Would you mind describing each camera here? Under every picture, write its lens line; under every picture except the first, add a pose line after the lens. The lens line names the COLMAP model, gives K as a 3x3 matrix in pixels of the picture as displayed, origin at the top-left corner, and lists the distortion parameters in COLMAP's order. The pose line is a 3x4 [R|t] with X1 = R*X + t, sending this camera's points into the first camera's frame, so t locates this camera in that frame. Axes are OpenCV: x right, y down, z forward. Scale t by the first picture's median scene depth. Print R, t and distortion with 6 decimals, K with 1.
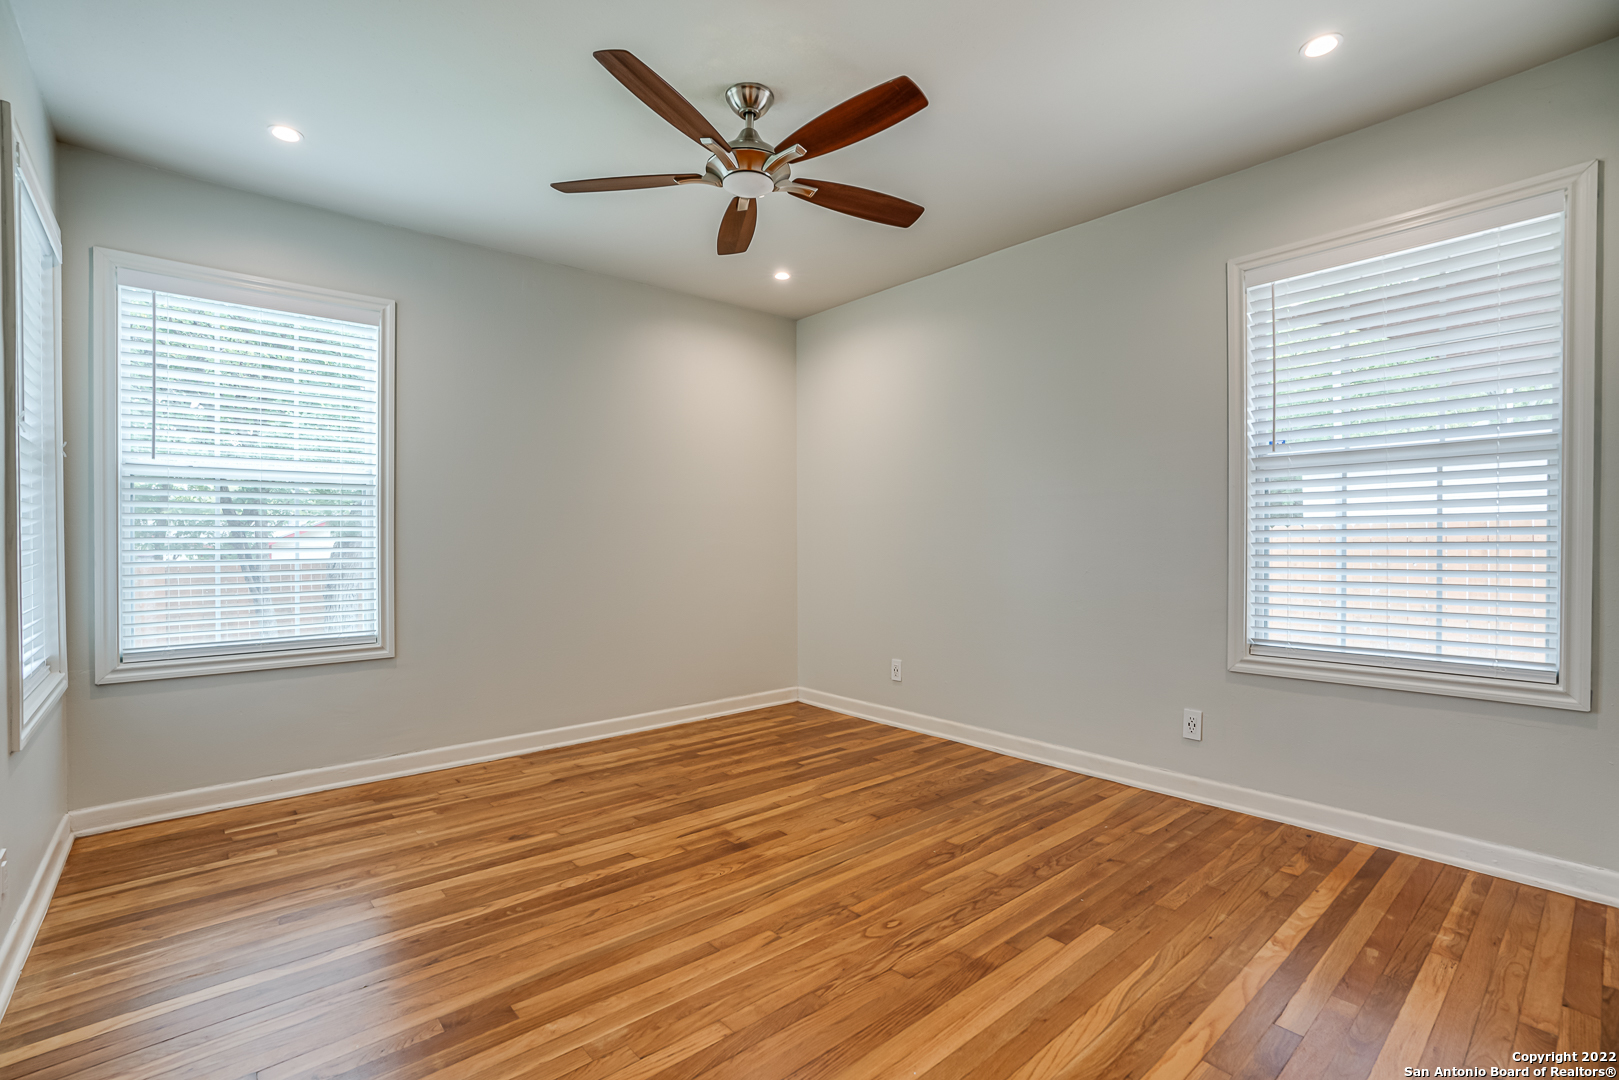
lens RADIAL K [[752.4, 0, 802.1], [0, 752.4, 546.2], [0, 0, 1]] dist [-0.063245, 0.028026]
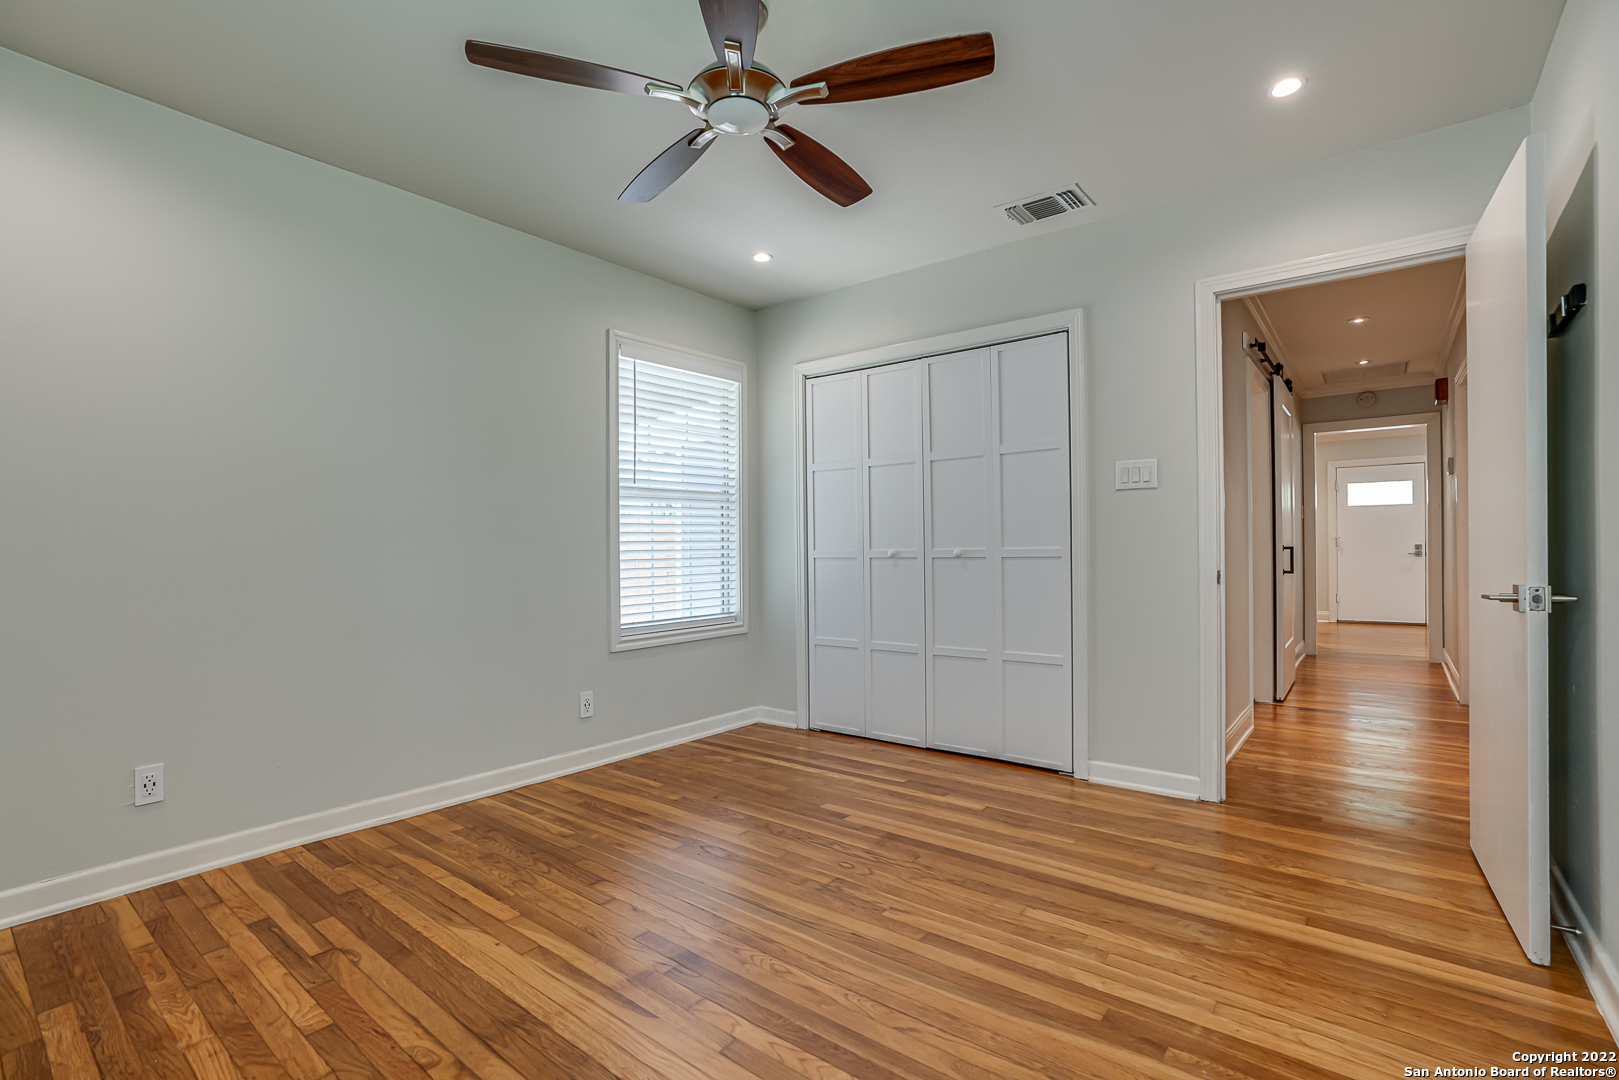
lens RADIAL K [[752.4, 0, 802.1], [0, 752.4, 546.2], [0, 0, 1]] dist [-0.063245, 0.028026]
pose [[-0.189565, 0.002208, 0.981866, -0.770128], [0.019444, 0.999810, 0.001505, -0.011109], [-0.981676, 0.019377, -0.189572, 0.937281]]
